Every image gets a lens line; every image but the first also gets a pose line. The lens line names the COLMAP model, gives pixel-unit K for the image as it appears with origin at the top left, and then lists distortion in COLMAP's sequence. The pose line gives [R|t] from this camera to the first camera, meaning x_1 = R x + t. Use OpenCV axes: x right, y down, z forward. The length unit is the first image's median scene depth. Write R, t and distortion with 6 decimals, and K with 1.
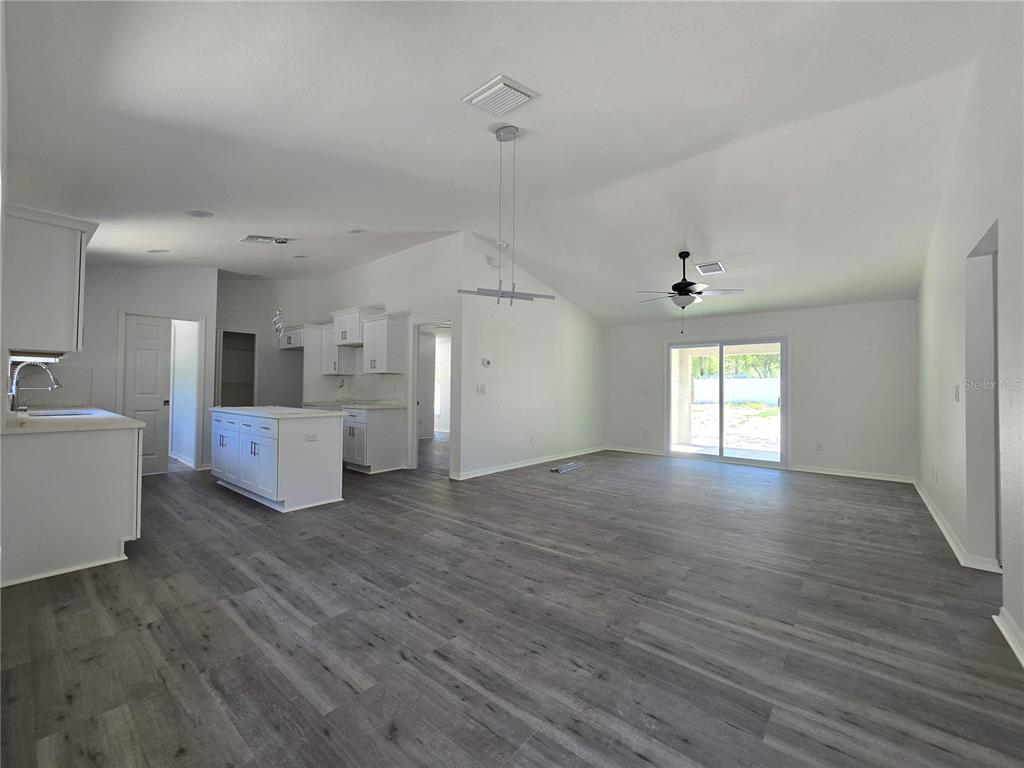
lens RADIAL K [[423.0, 0, 511.7], [0, 423.0, 380.0], [0, 0, 1]] dist [-0.005846, 0.000922]
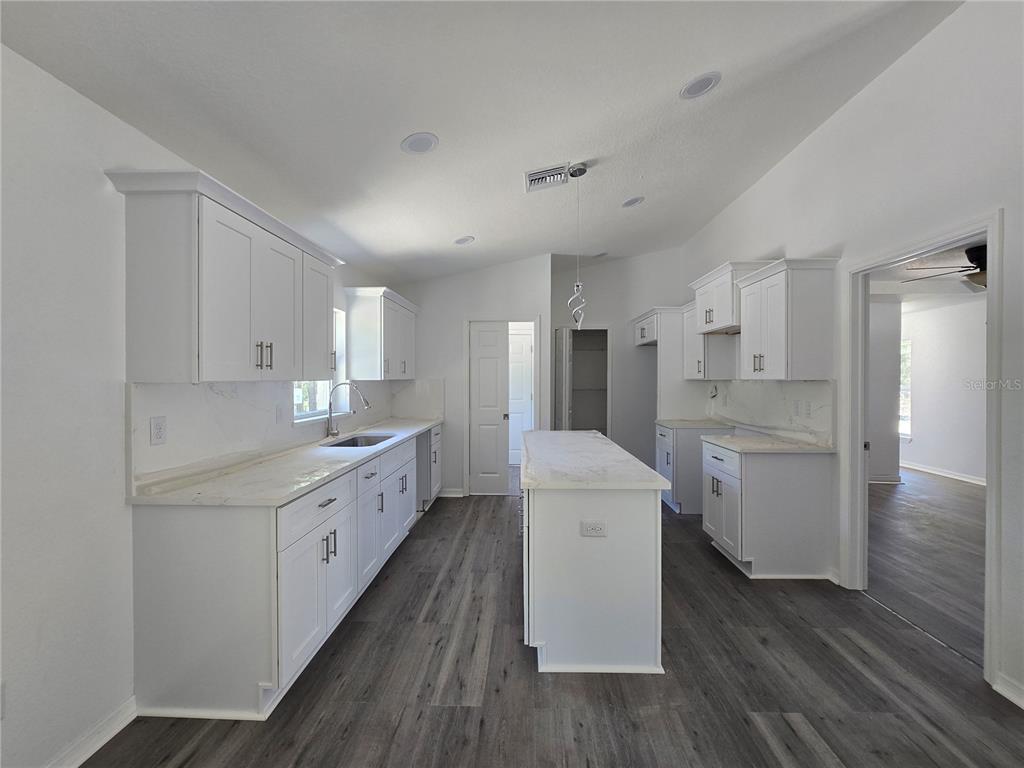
lens RADIAL K [[423.0, 0, 514.1], [0, 423.0, 380.7], [0, 0, 1]] dist [-0.005846, 0.000922]
pose [[0.617117, -0.006359, -0.786846, -0.099278], [0.024163, 0.999649, 0.010873, -0.028214], [0.786501, -0.025723, 0.617054, 0.427288]]
